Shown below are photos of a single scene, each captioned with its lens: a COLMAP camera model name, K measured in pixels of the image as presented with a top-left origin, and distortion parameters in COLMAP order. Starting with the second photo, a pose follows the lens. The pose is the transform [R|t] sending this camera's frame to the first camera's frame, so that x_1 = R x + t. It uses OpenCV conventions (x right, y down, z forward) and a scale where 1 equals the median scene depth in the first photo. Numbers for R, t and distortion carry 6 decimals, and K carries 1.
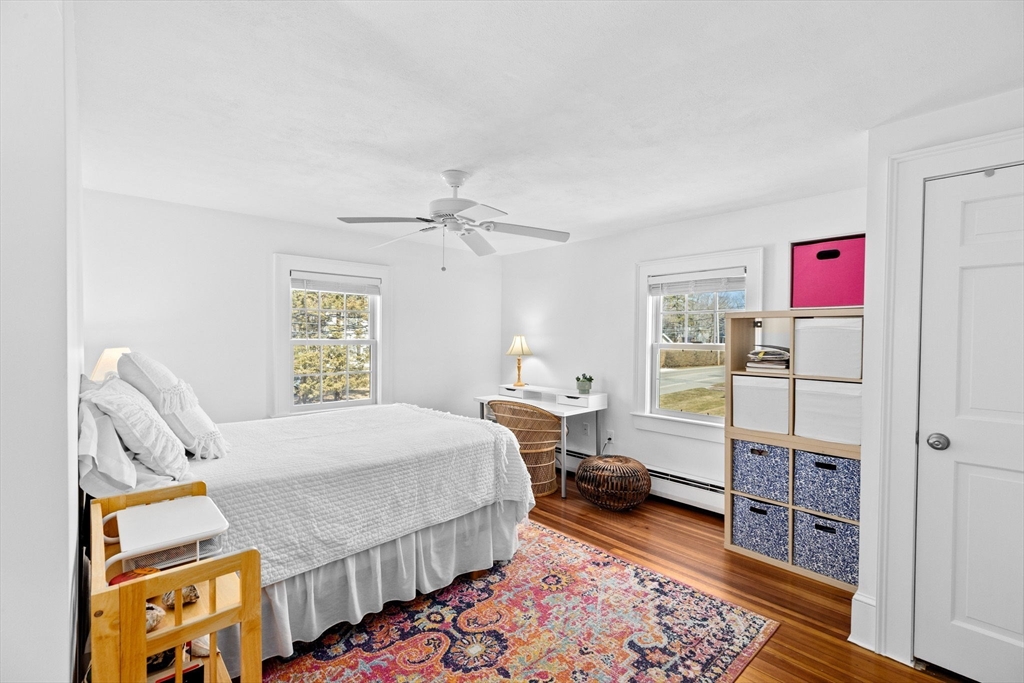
lens RADIAL K [[460.1, 0, 514.8], [0, 460.1, 341.8], [0, 0, 1]] dist [-0.003752, 0.000321]
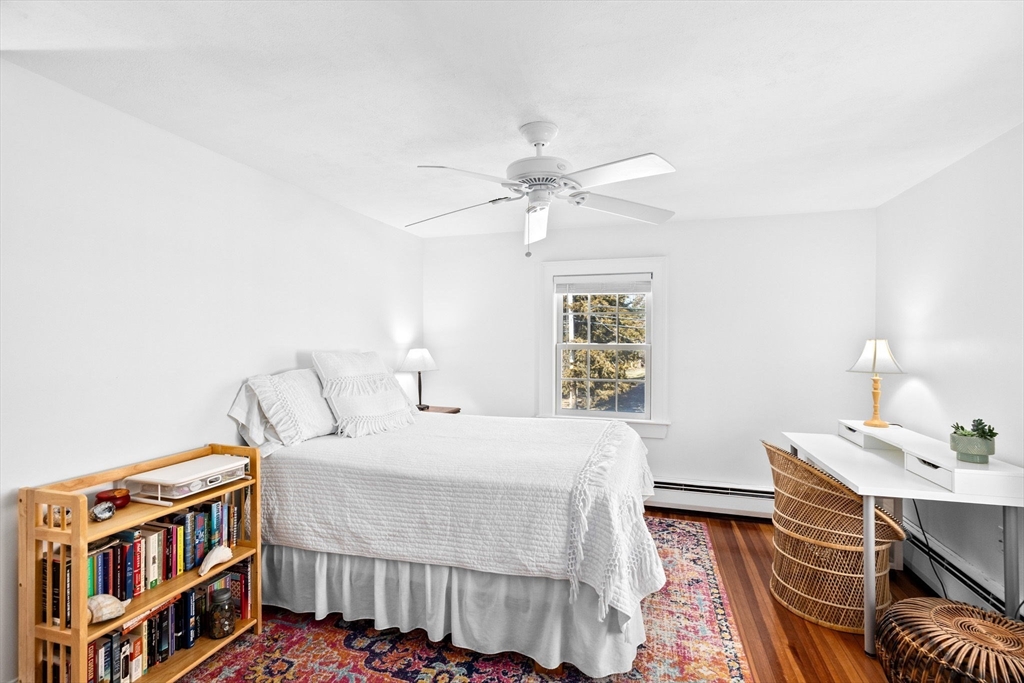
lens RADIAL K [[460.1, 0, 514.8], [0, 460.1, 341.8], [0, 0, 1]] dist [-0.003752, 0.000321]
pose [[0.506627, 0.001410, -0.862164, 0.590892], [-0.010534, 0.999934, -0.004555, -0.005872], [0.862101, 0.011389, 0.506609, 0.666787]]
